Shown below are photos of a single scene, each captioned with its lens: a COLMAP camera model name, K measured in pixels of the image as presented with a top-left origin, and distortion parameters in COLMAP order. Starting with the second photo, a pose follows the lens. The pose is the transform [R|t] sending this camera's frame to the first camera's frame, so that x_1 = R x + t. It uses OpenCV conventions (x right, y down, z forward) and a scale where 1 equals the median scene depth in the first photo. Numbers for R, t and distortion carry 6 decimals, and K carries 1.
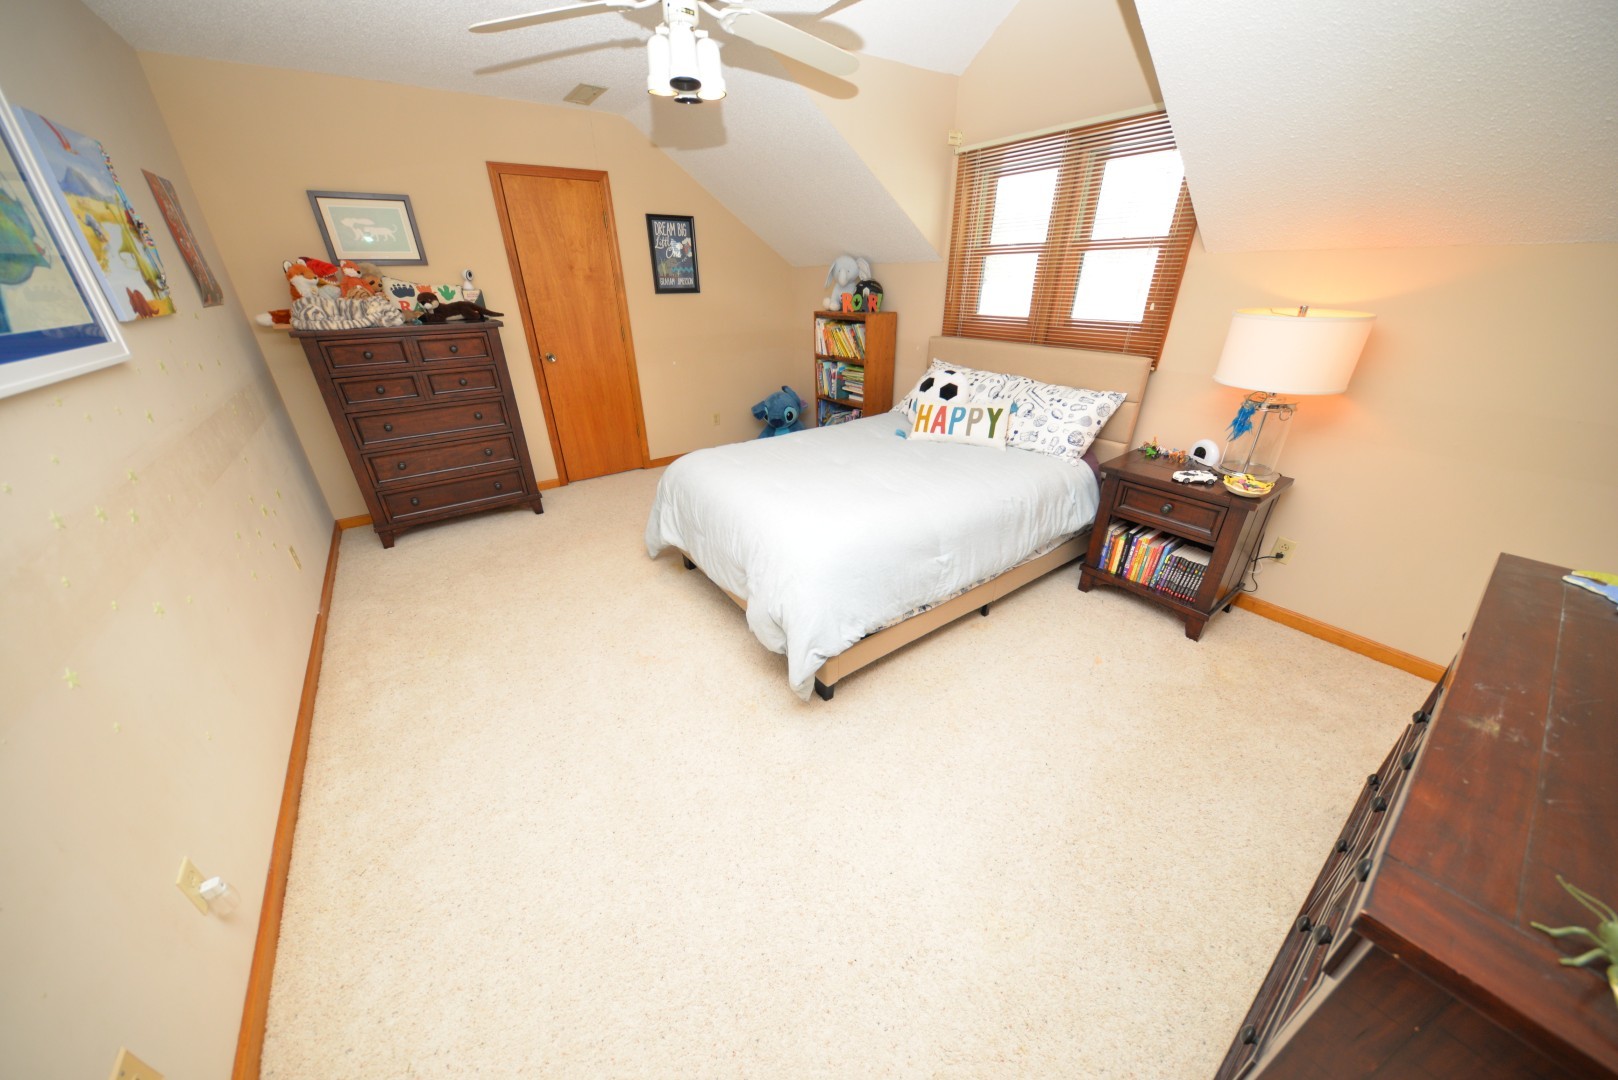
lens RADIAL K [[529.4, 0, 810.1], [0, 529.4, 542.5], [0, 0, 1]] dist [-0.001634, -0.003827]
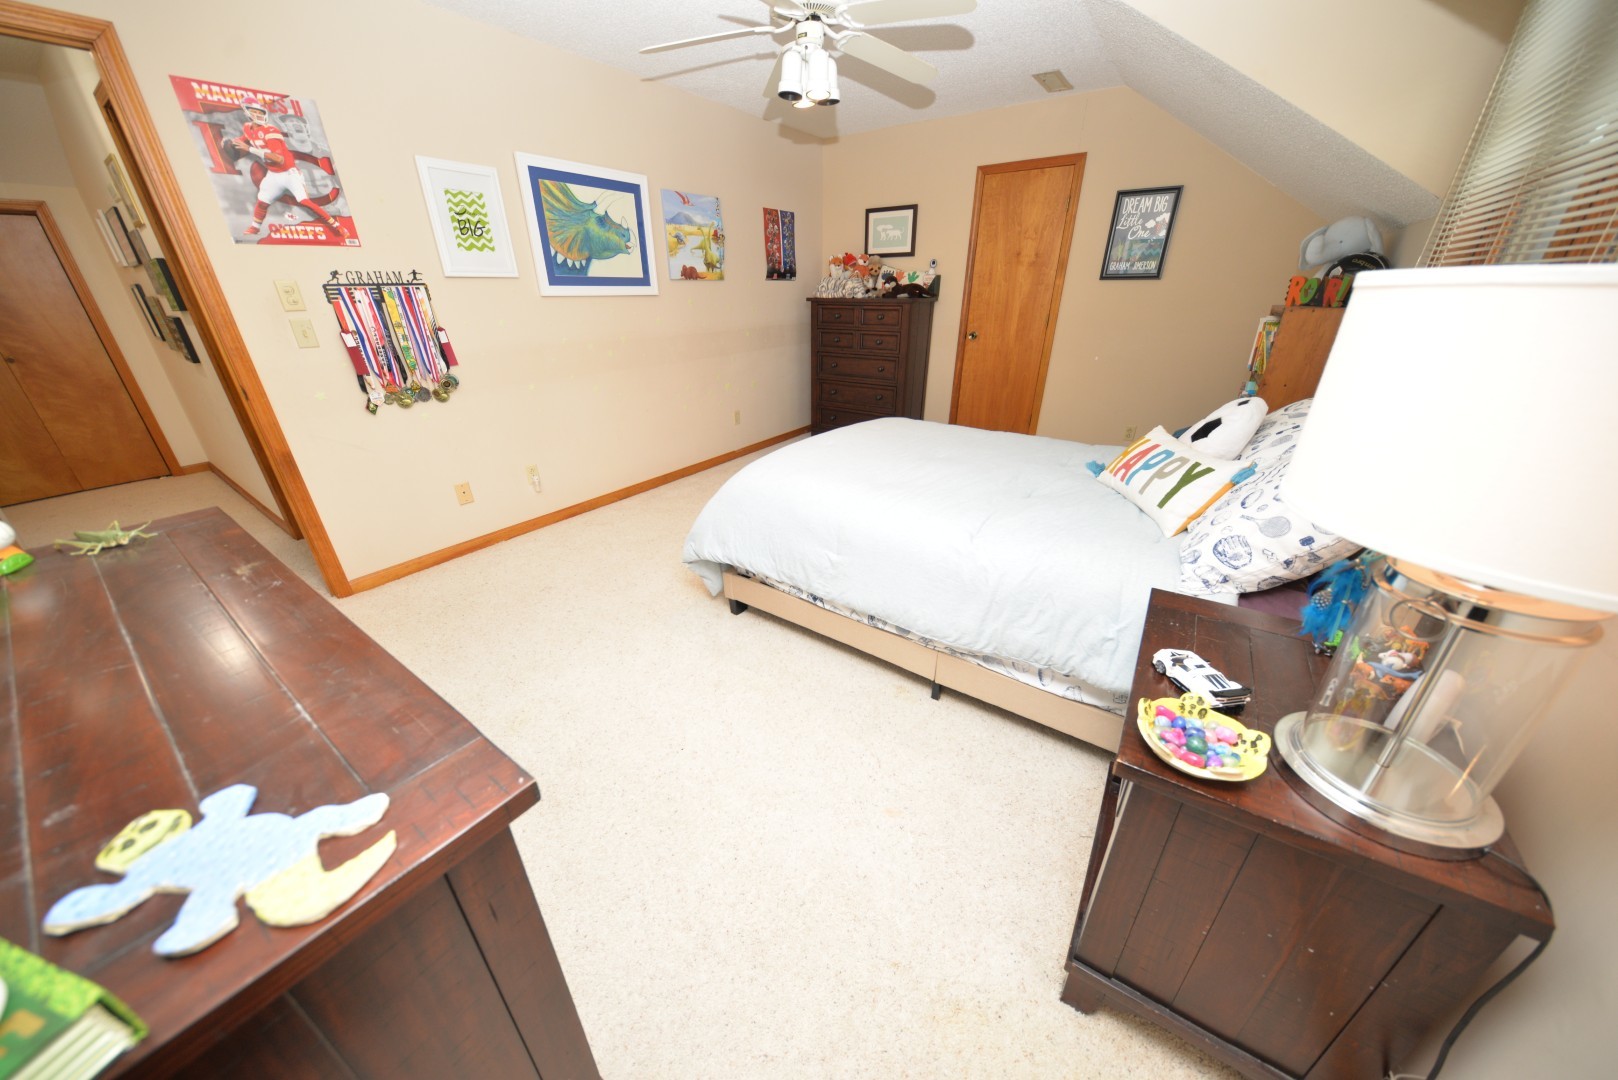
lens RADIAL K [[529.4, 0, 815.8], [0, 529.4, 547.5], [0, 0, 1]] dist [-0.001634, -0.003827]
pose [[0.331416, 0.419710, -0.844989, 0.589067], [-0.418653, 0.868025, 0.266950, -0.124797], [0.845513, 0.265286, 0.463390, 0.329700]]
